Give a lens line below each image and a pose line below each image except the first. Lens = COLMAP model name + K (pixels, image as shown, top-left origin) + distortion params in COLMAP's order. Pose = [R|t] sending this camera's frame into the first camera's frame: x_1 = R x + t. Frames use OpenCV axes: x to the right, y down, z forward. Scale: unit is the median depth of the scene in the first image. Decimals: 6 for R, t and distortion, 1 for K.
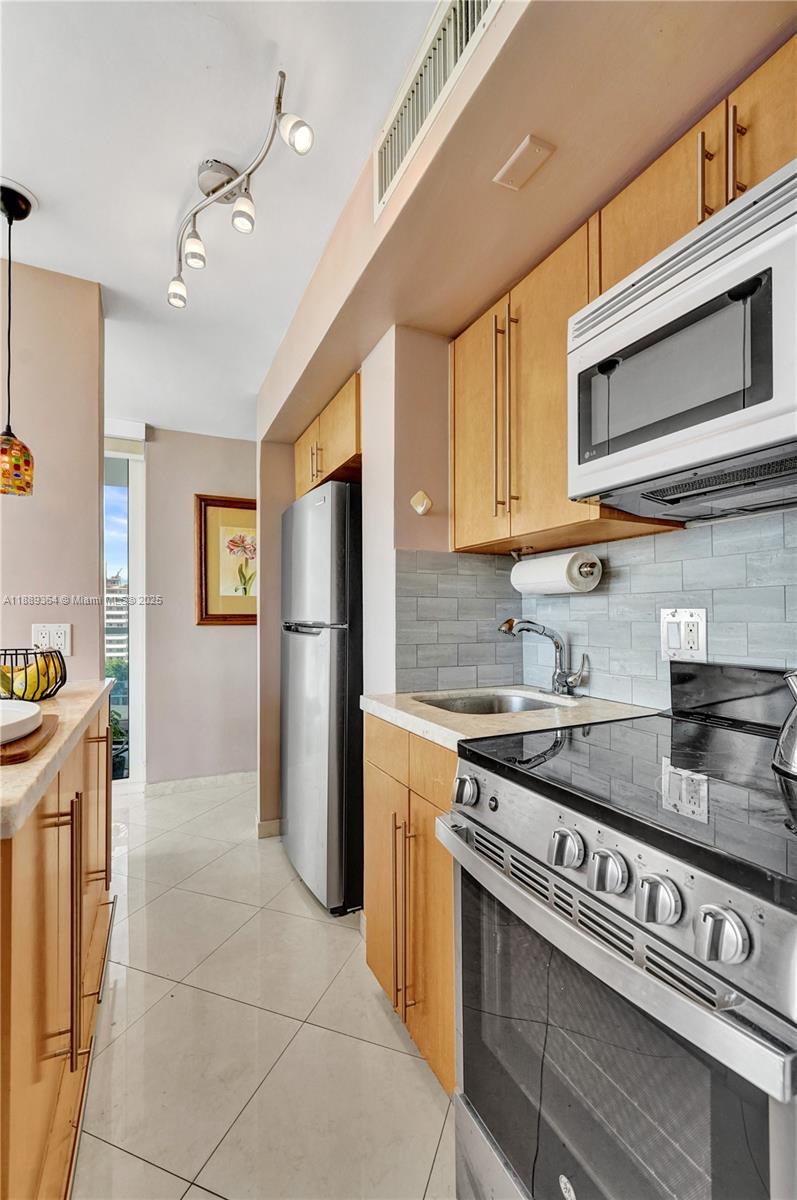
lens RADIAL K [[508.6, 0, 399.3], [0, 508.6, 612.0], [0, 0, 1]] dist [0.001105, -0.000253]
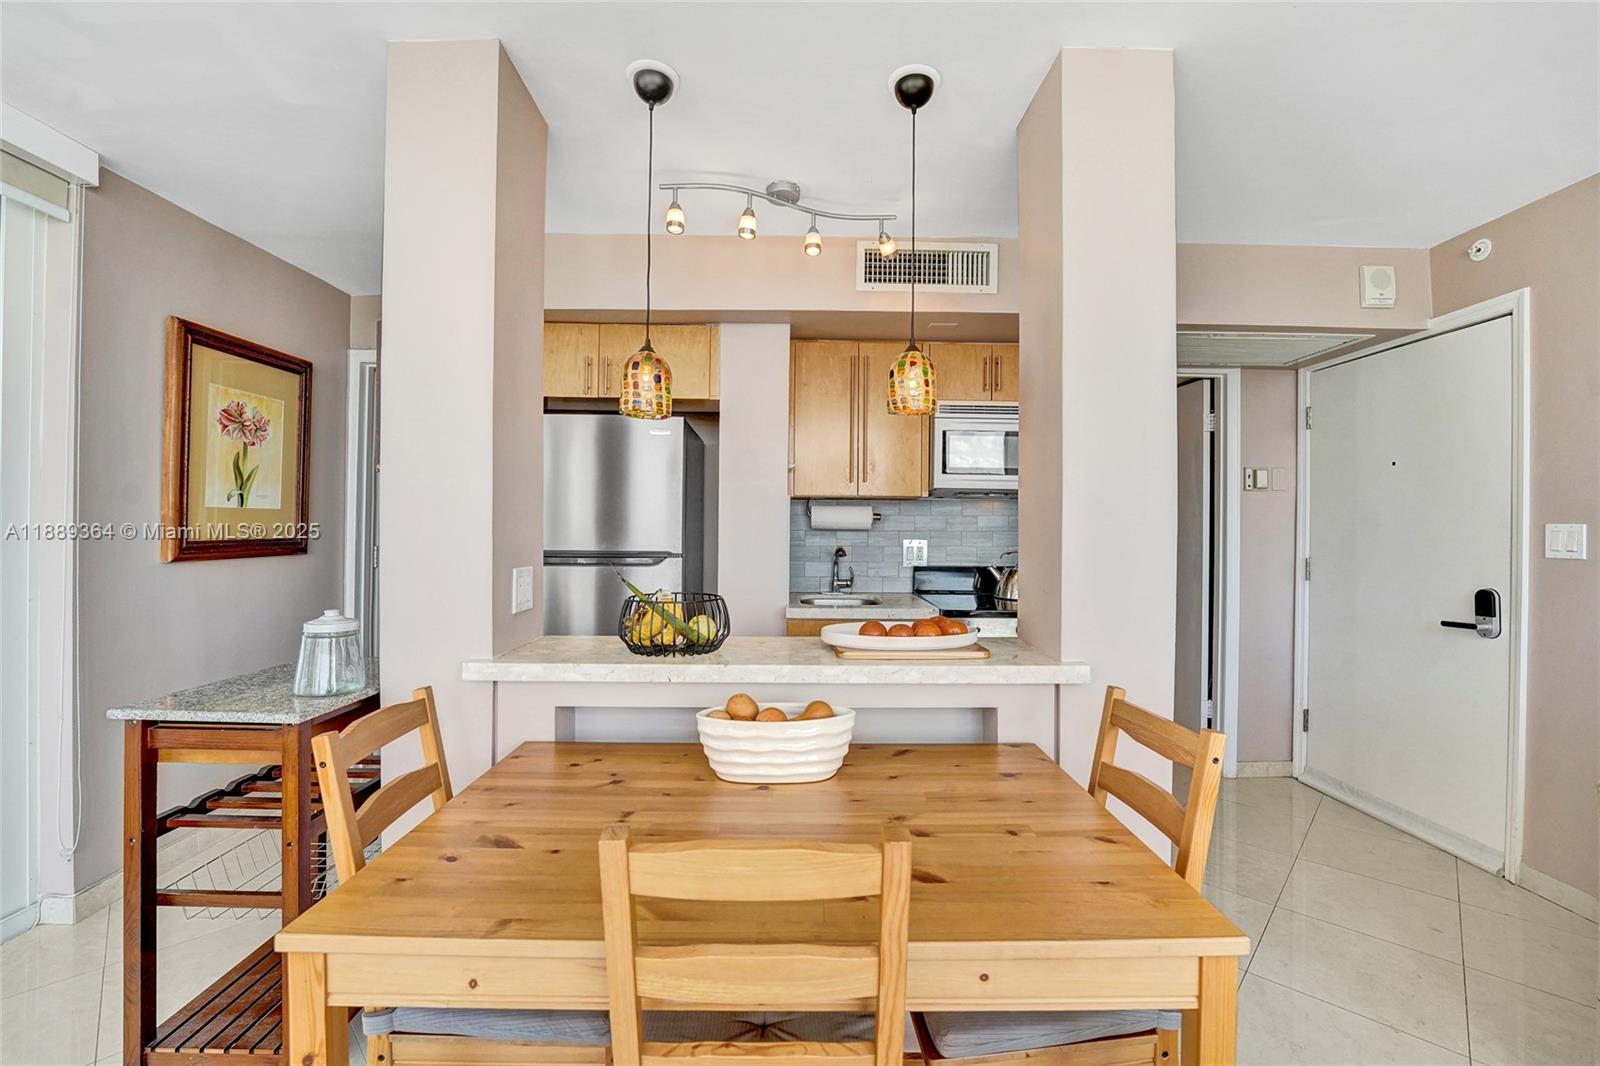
lens RADIAL K [[668.5, 0, 796.3], [0, 668.5, 526.1], [0, 0, 1]] dist [-0.012800, 0.000903]
pose [[0.429146, 0.004674, 0.903223, -0.732036], [-0.012908, 0.999916, 0.000959, -0.020703], [-0.903143, -0.012070, 0.429170, 0.107987]]
